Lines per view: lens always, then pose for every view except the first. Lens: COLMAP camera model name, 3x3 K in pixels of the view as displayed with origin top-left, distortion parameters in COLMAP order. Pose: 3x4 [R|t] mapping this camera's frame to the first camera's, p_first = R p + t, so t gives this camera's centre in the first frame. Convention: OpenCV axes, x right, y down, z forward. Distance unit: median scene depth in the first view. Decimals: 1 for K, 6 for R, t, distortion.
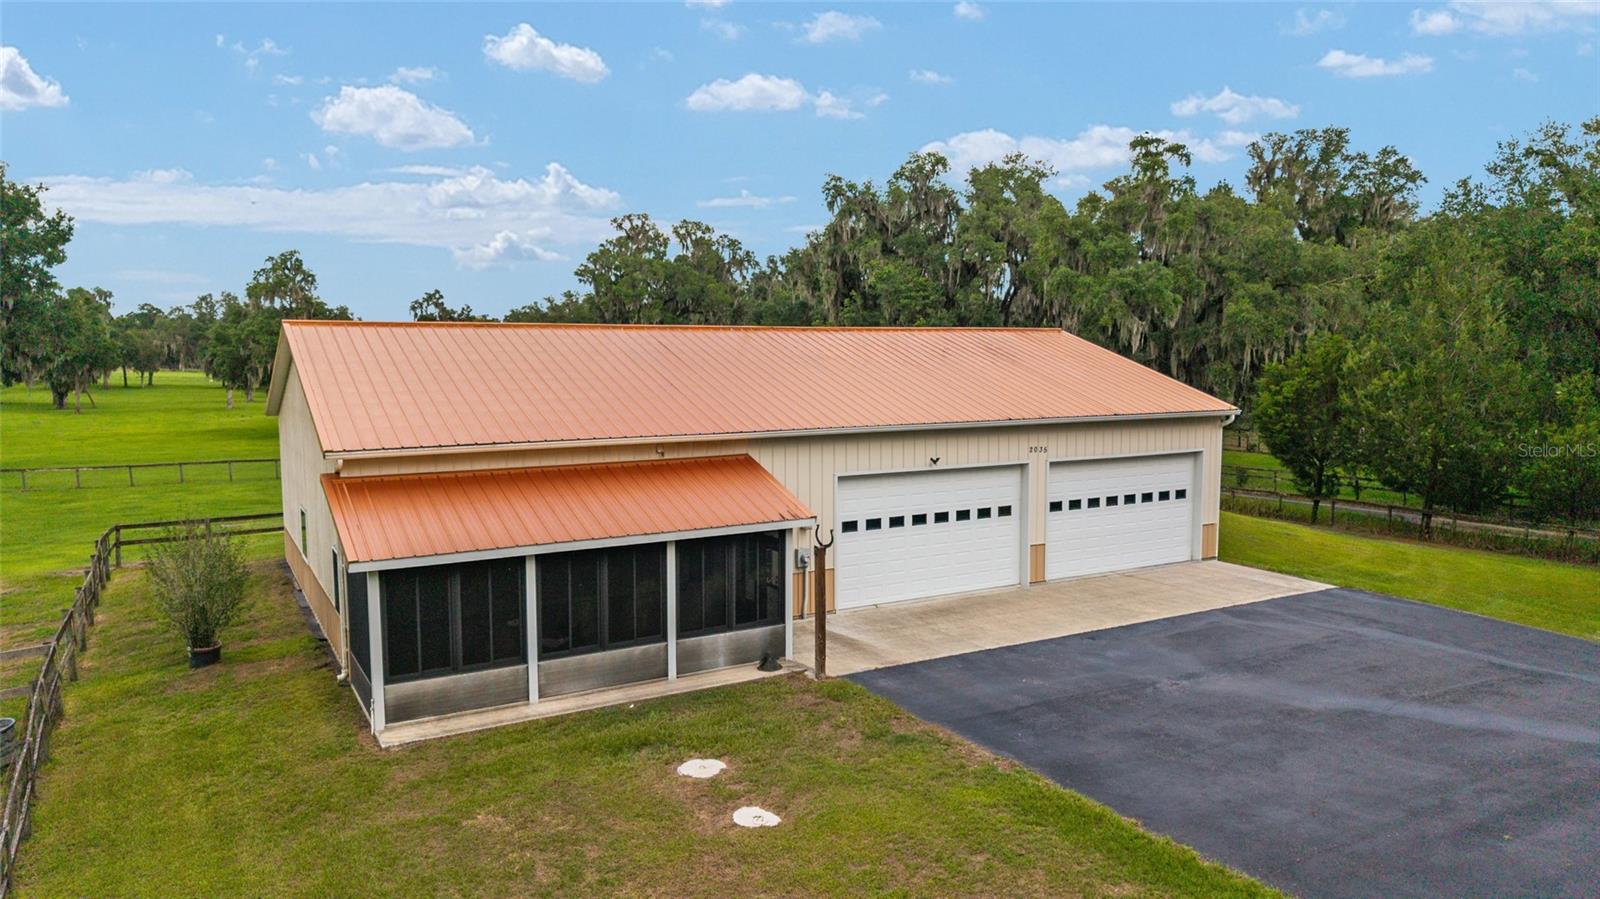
lens RADIAL K [[1067.6, 0, 797.8], [0, 1067.6, 470.3], [0, 0, 1]] dist [0.021086, -0.021153]
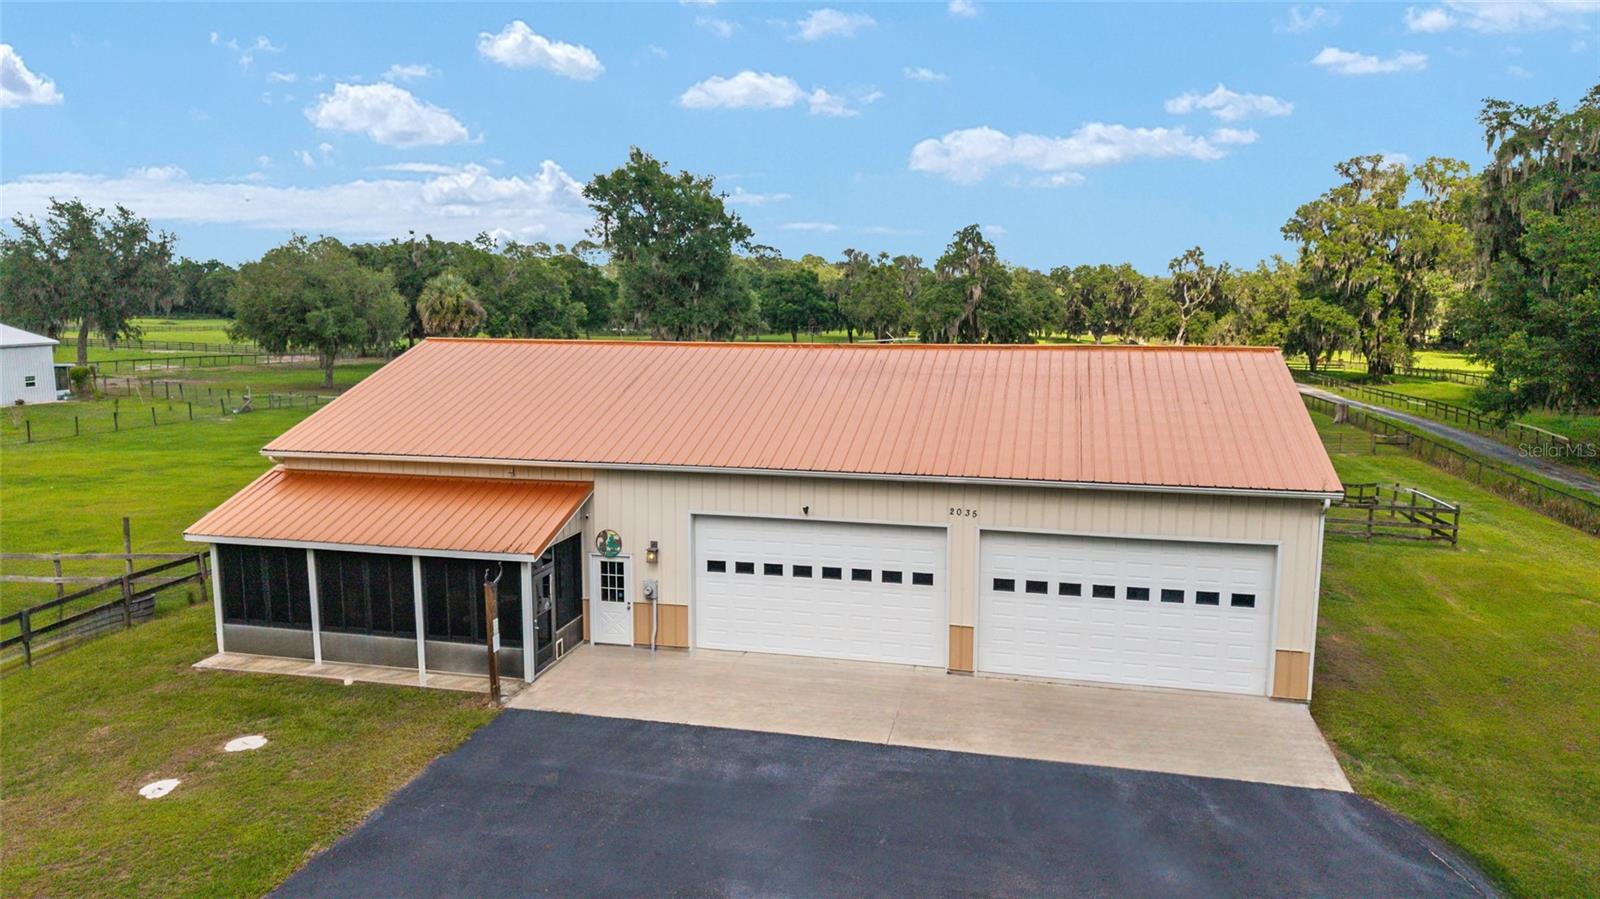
lens RADIAL K [[1067.6, 0, 805.4], [0, 1067.6, 476.3], [0, 0, 1]] dist [0.021086, -0.021153]
pose [[0.723499, 0.114999, -0.680679, 0.697930], [-0.079046, 0.993342, 0.083805, -0.107161], [0.685785, -0.006828, 0.727772, 0.322891]]
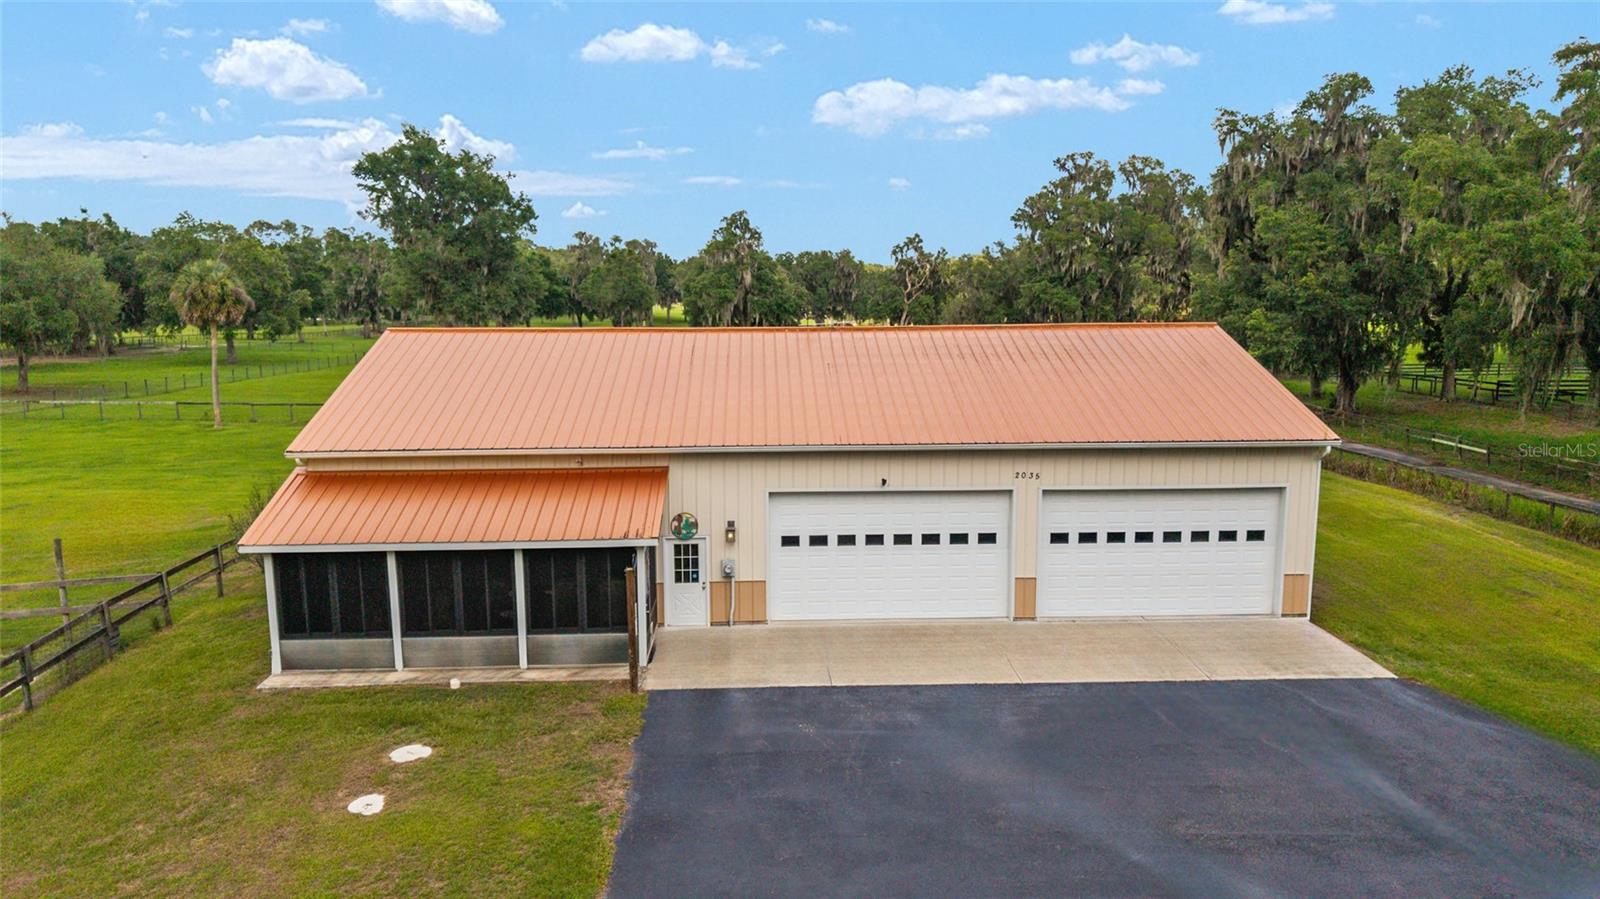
lens RADIAL K [[1067.6, 0, 802.4], [0, 1067.6, 489.3], [0, 0, 1]] dist [0.021086, -0.021153]
pose [[0.884143, 0.085200, -0.459383, 0.479694], [-0.048182, 0.994617, 0.091736, -0.083146], [0.464726, -0.058974, 0.883488, 0.102805]]
